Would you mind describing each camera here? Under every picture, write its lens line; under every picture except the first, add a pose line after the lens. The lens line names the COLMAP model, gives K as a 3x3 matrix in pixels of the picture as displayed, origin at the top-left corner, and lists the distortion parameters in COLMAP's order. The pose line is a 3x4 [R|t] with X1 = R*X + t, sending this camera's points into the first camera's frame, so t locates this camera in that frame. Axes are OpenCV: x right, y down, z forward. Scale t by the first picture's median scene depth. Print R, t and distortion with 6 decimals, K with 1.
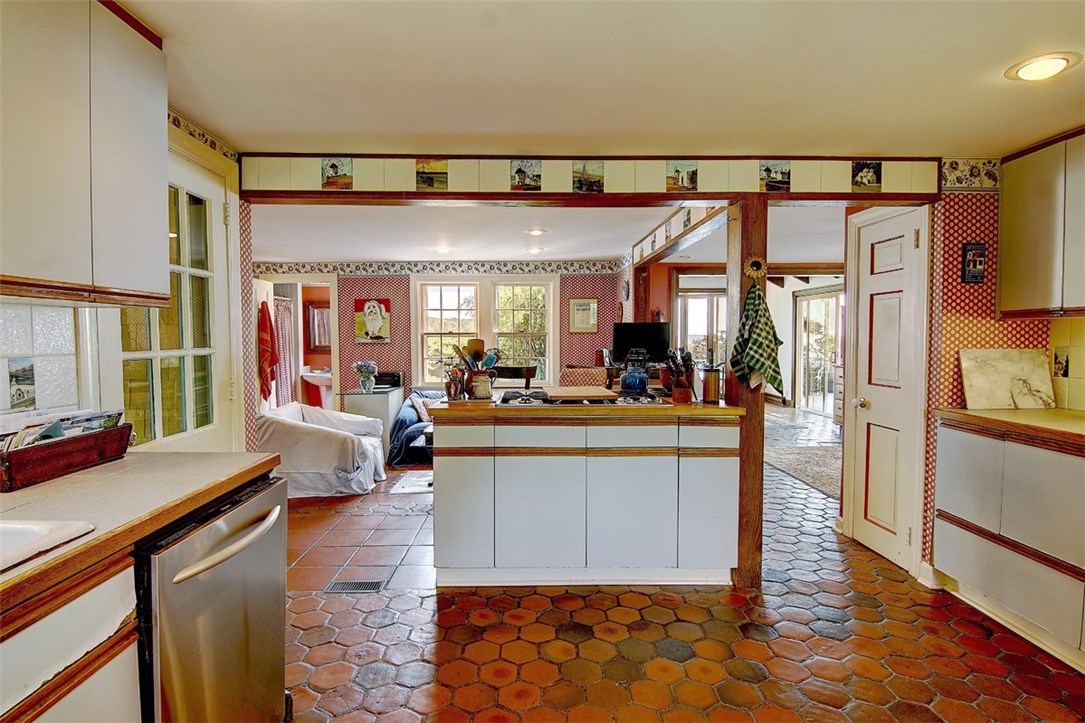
lens RADIAL K [[557.2, 0, 529.4], [0, 557.2, 363.3], [0, 0, 1]] dist [-0.001263, -0.001426]
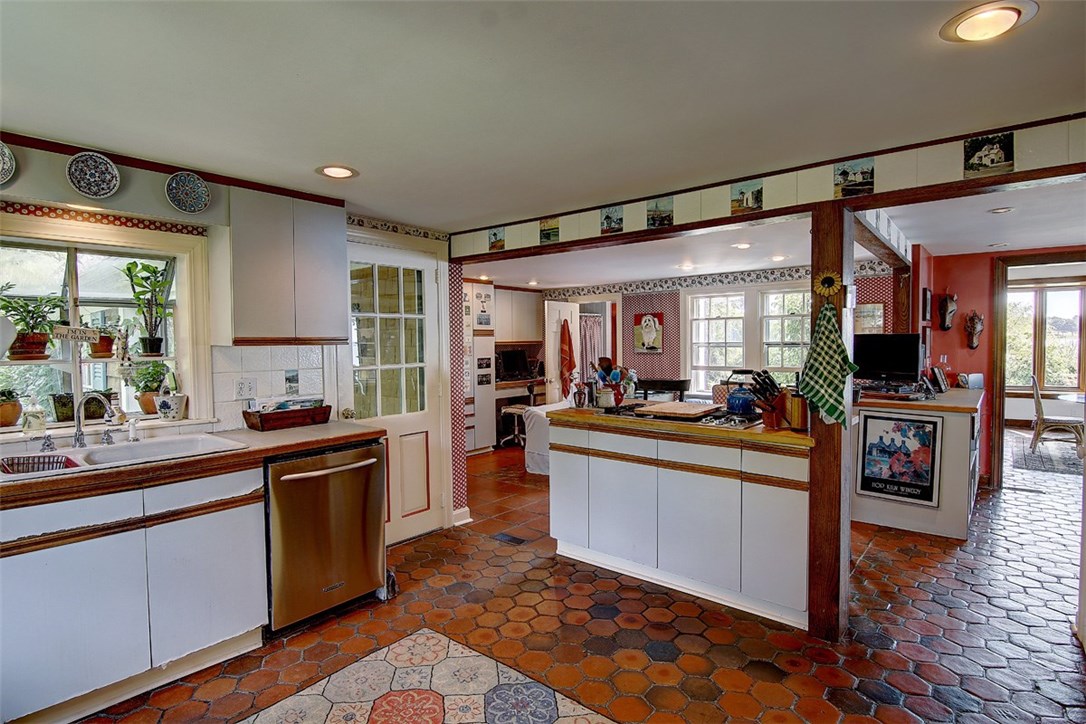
lens RADIAL K [[557.7, 0, 529.9], [0, 557.7, 363.8], [0, 0, 1]] dist [-0.001263, -0.001426]
pose [[0.749004, 0.021616, -0.662212, 0.647466], [-0.022358, 0.999723, 0.007345, -0.039529], [0.662188, 0.009304, 0.749280, 0.008267]]
